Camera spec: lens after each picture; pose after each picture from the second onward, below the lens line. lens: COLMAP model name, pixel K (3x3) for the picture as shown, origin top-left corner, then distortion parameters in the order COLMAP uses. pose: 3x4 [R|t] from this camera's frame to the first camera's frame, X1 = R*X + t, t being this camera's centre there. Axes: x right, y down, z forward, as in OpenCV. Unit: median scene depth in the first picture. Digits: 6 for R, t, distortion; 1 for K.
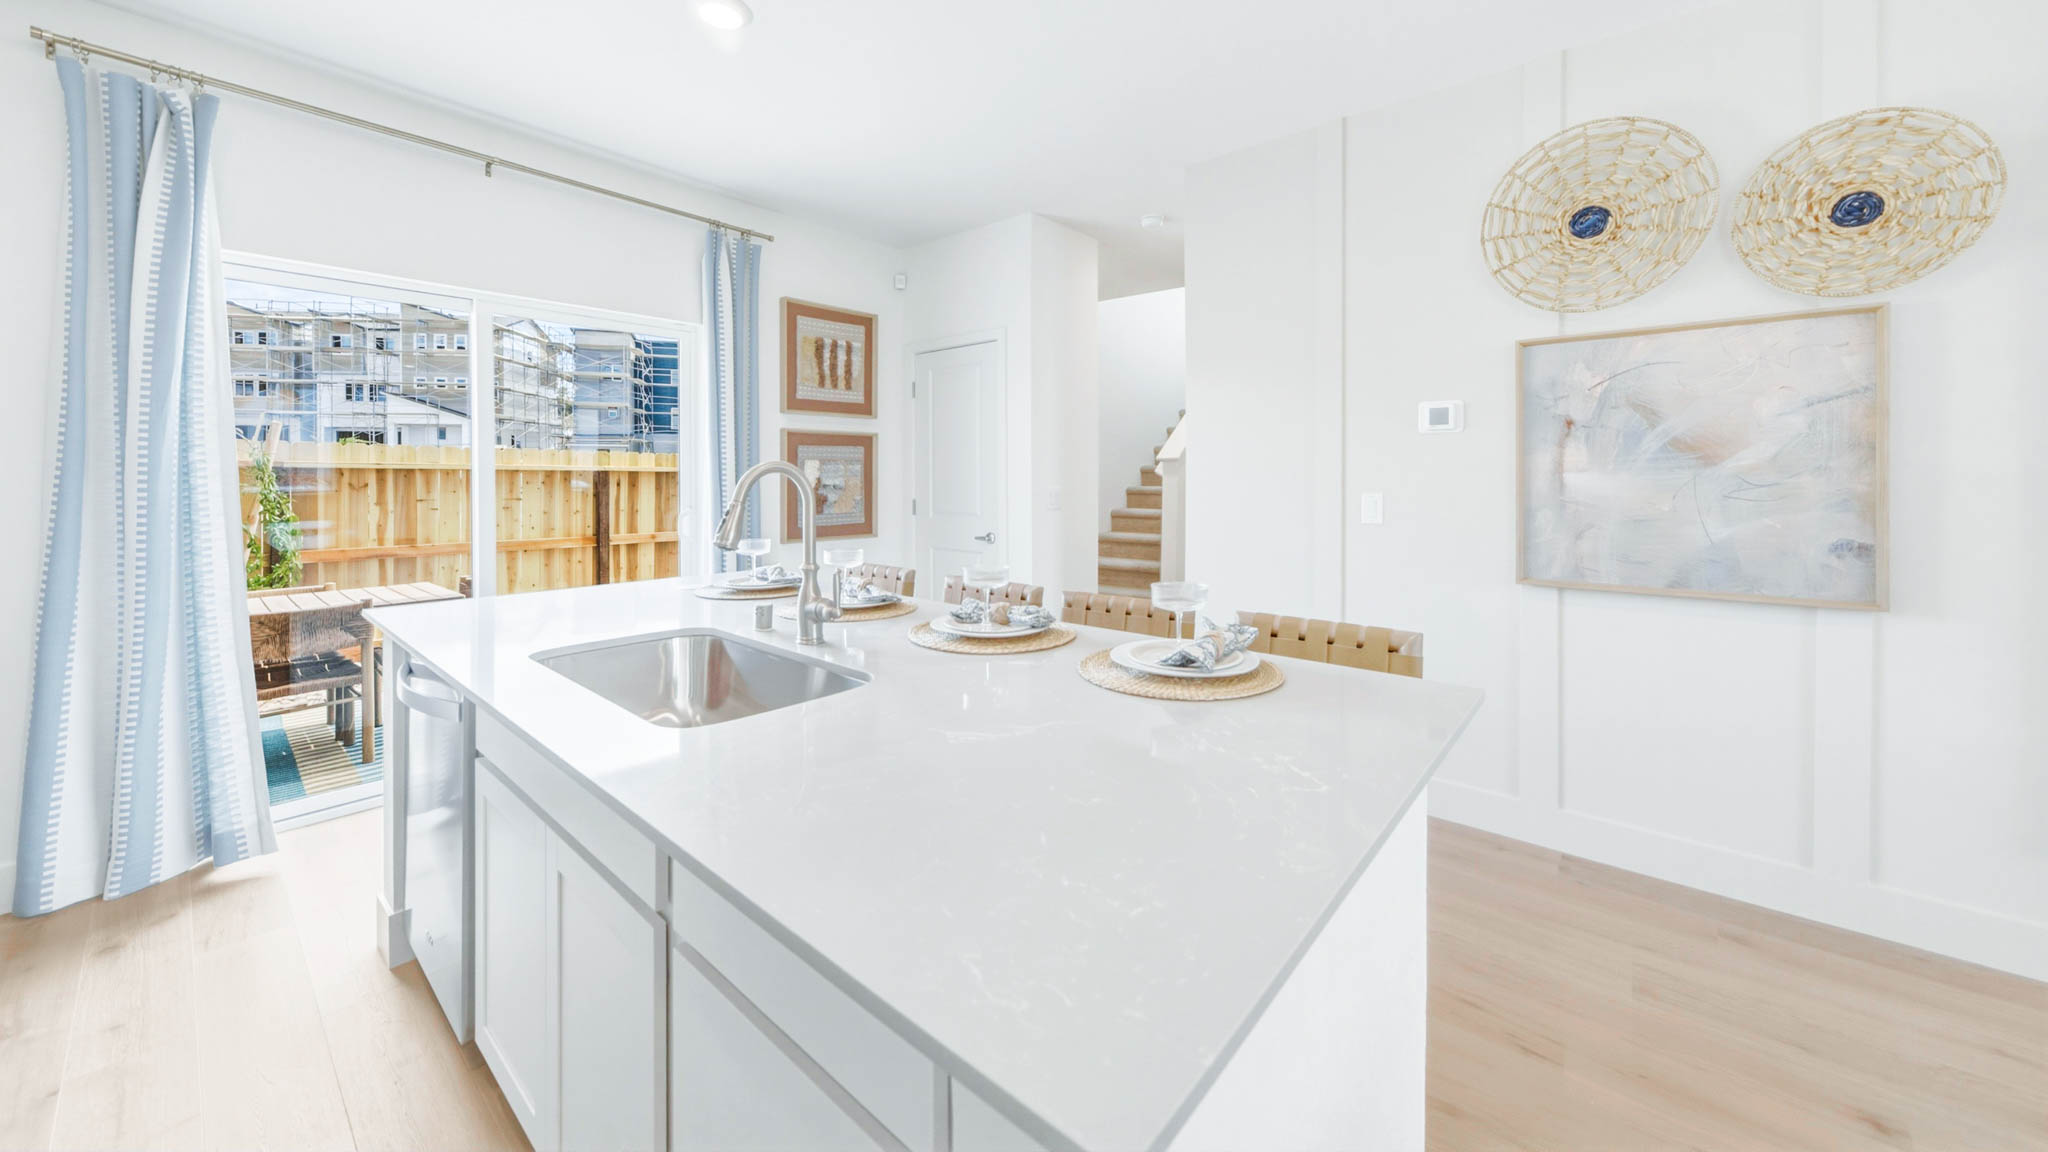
lens RADIAL K [[731.8, 0, 1019.5], [0, 731.8, 484.9], [0, 0, 1]] dist [-0.000738, 0.000574]
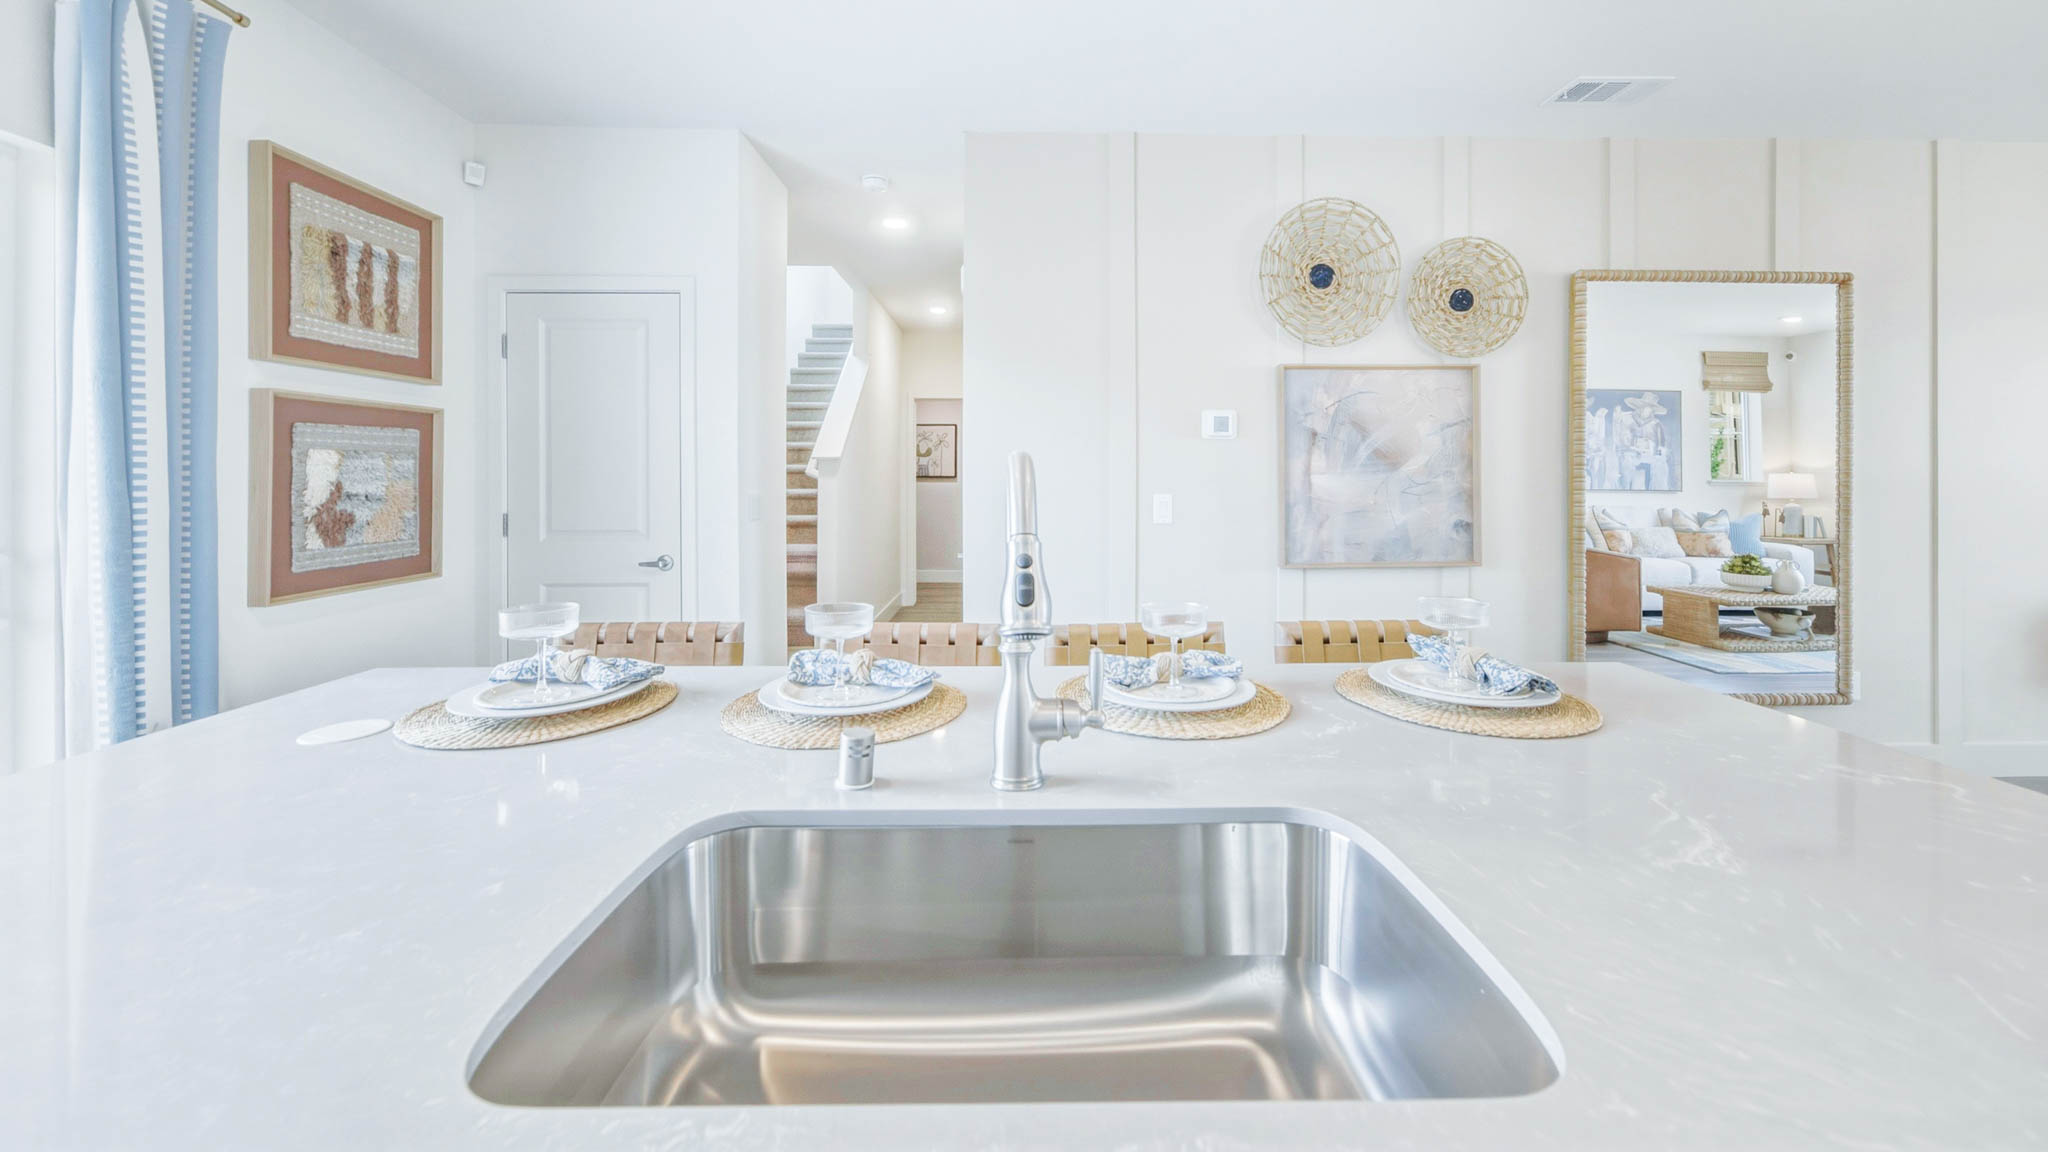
lens RADIAL K [[731.8, 0, 1052.1], [0, 731.8, 476.3], [0, 0, 1]] dist [-0.000738, 0.000574]
pose [[0.746906, -0.000044, 0.664930, -0.396994], [0.009049, 0.999908, -0.010098, -0.005445], [-0.664868, 0.013559, 0.746838, 0.360244]]
